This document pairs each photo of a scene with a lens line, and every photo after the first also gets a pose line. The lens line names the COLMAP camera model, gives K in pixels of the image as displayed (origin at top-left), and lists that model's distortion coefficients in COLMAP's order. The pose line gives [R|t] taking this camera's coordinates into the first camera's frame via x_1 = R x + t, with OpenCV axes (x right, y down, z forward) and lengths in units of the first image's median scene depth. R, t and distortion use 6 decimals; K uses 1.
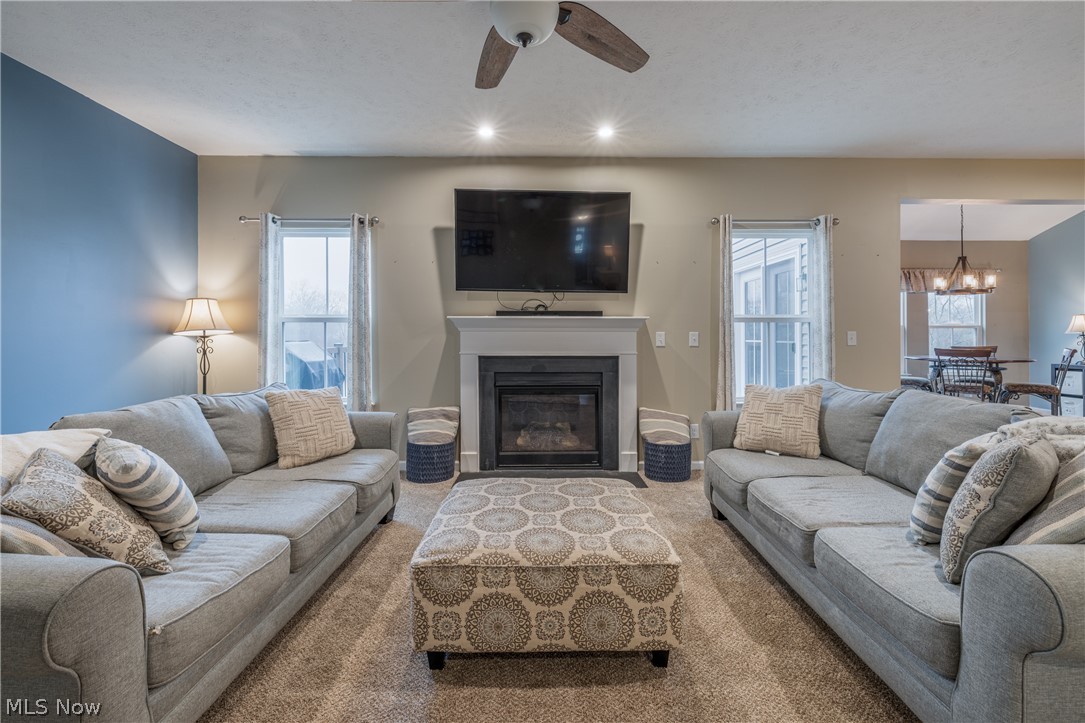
lens RADIAL K [[460.8, 0, 541.3], [0, 460.8, 328.6], [0, 0, 1]] dist [-0.000396, 0.000346]
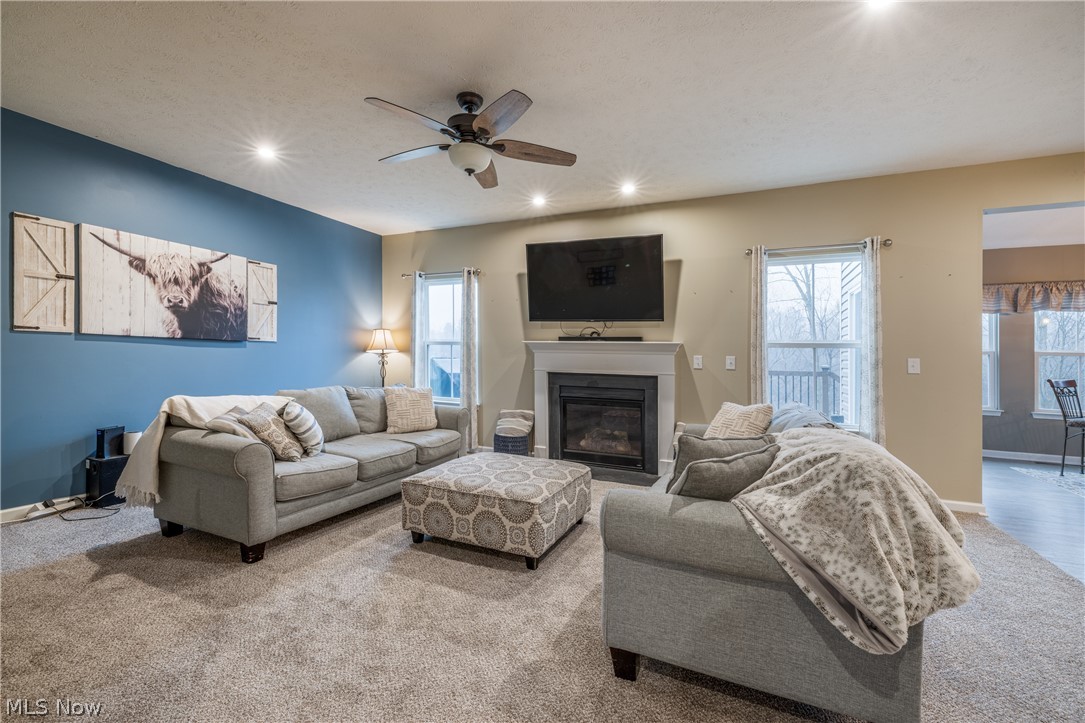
lens RADIAL K [[460.8, 0, 549.3], [0, 460.8, 359.2], [0, 0, 1]] dist [-0.000396, 0.000346]
pose [[0.906005, 0.019177, -0.422833, 0.426442], [-0.011562, 0.999722, 0.020567, -0.002721], [0.423110, -0.013745, 0.905974, -0.164160]]
